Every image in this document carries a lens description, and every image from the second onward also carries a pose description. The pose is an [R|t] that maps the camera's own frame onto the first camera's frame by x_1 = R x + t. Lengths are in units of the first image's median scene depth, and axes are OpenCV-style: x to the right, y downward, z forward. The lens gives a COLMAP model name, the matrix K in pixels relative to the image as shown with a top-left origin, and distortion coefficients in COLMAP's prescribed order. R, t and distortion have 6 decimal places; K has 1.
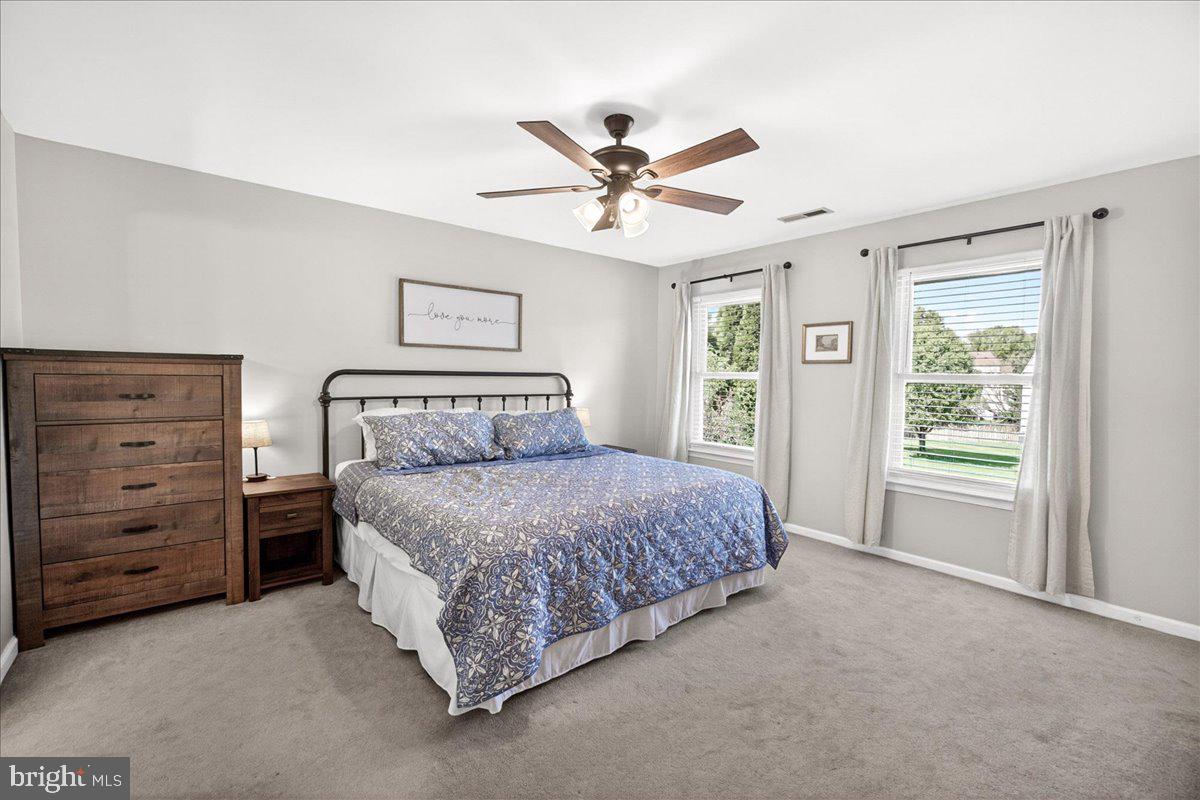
lens RADIAL K [[513.8, 0, 599.8], [0, 513.8, 397.4], [0, 0, 1]] dist [-0.004014, -0.000010]
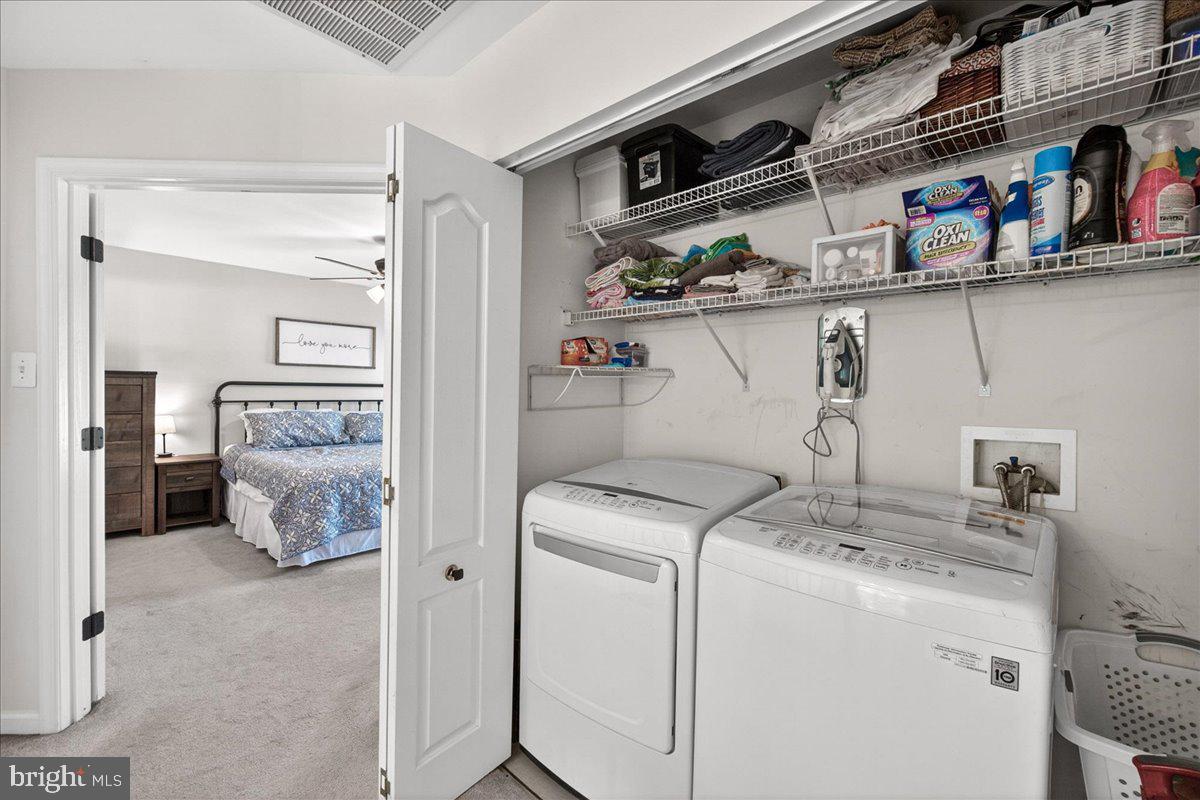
lens RADIAL K [[513.8, 0, 599.7], [0, 513.8, 397.4], [0, 0, 1]] dist [-0.004014, -0.000010]
pose [[0.992659, 0.002948, 0.120907, 0.387292], [-0.000135, 0.999729, -0.023273, 0.026708], [-0.120943, 0.023085, 0.992391, -0.606563]]
